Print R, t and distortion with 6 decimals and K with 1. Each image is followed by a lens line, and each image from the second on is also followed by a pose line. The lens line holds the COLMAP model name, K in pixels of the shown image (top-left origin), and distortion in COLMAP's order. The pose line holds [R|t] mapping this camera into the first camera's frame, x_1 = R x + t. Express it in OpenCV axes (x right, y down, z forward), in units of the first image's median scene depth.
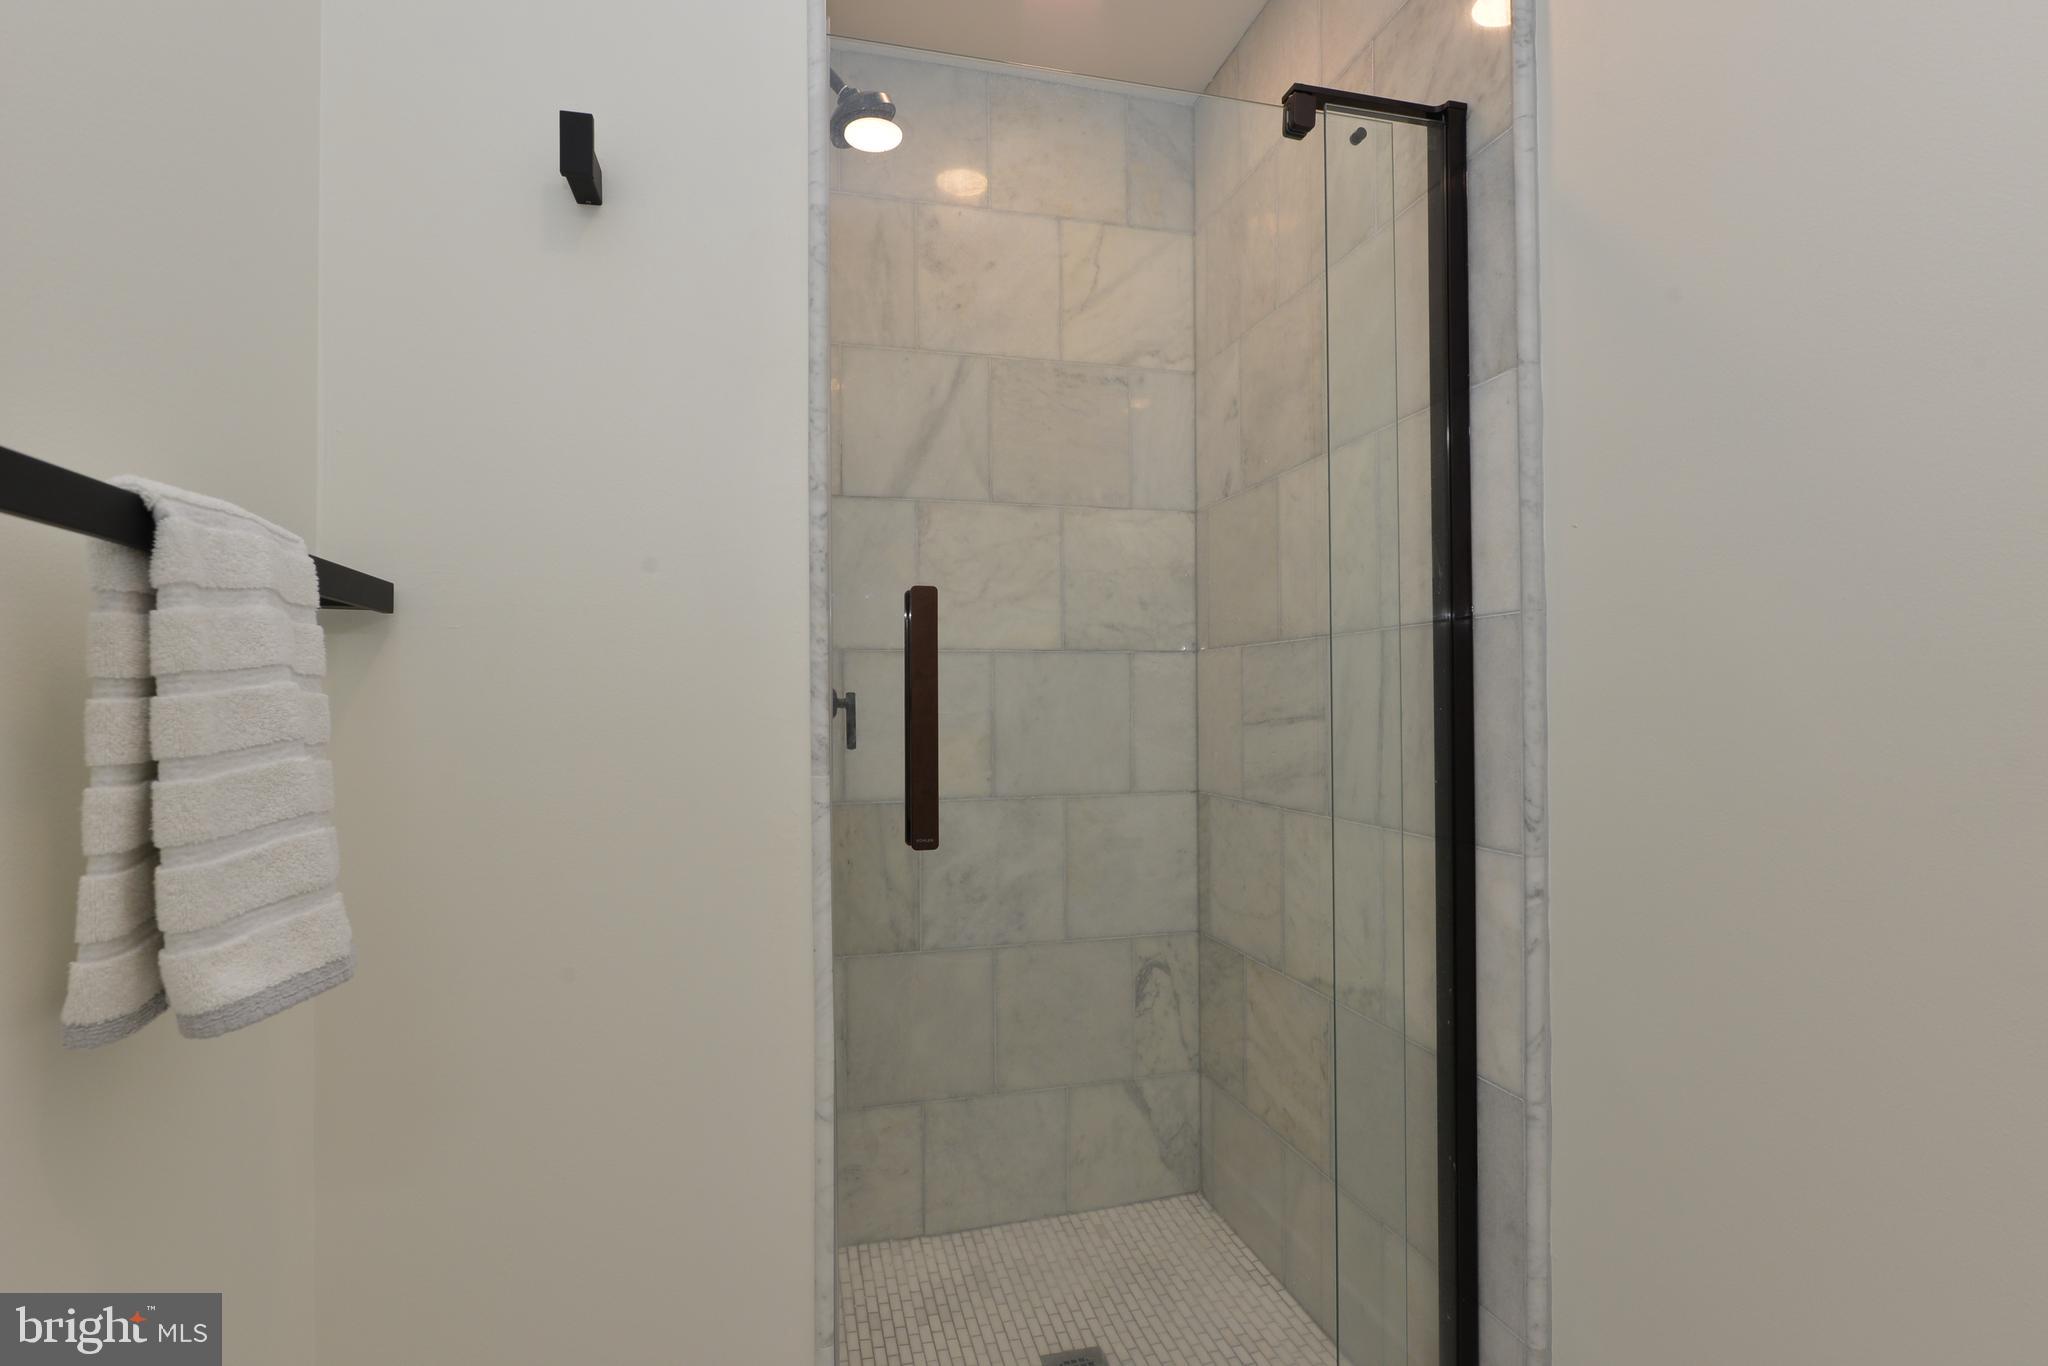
lens RADIAL K [[1071.0, 0, 1024.0], [0, 1071.0, 683.0], [0, 0, 1]] dist [-0.001403, -0.000253]
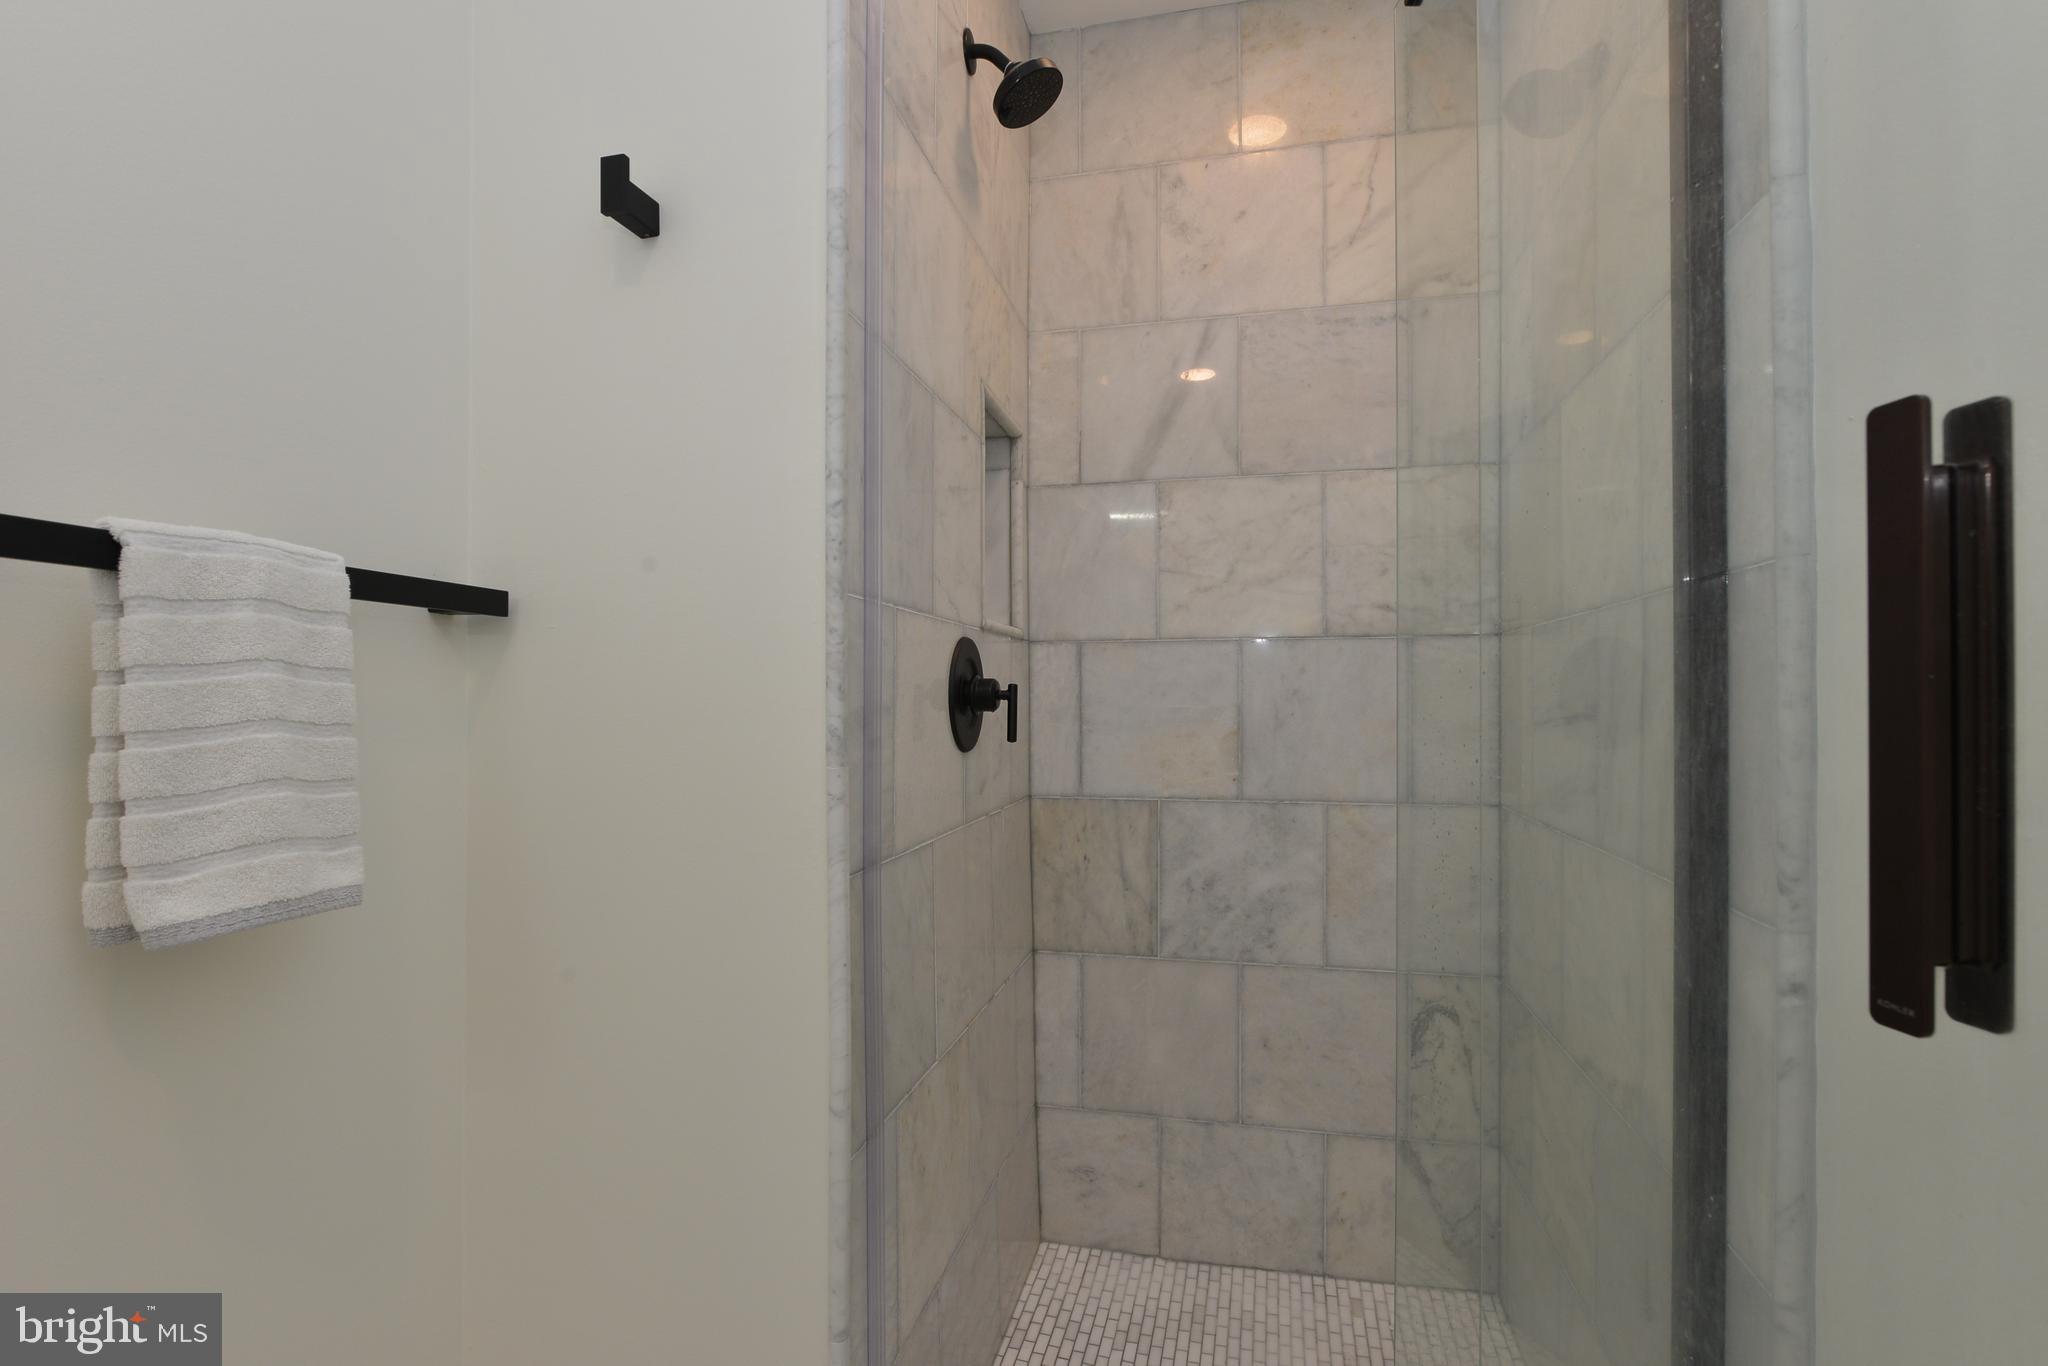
lens RADIAL K [[1036.3, 0, 1023.6], [0, 1036.3, 688.1], [0, 0, 1]] dist [-0.005068, -0.000011]
pose [[0.870950, 0.000877, -0.491371, 0.244745], [0.003919, 0.999954, 0.008732, 0.003385], [0.491356, -0.009531, 0.870907, 0.142552]]
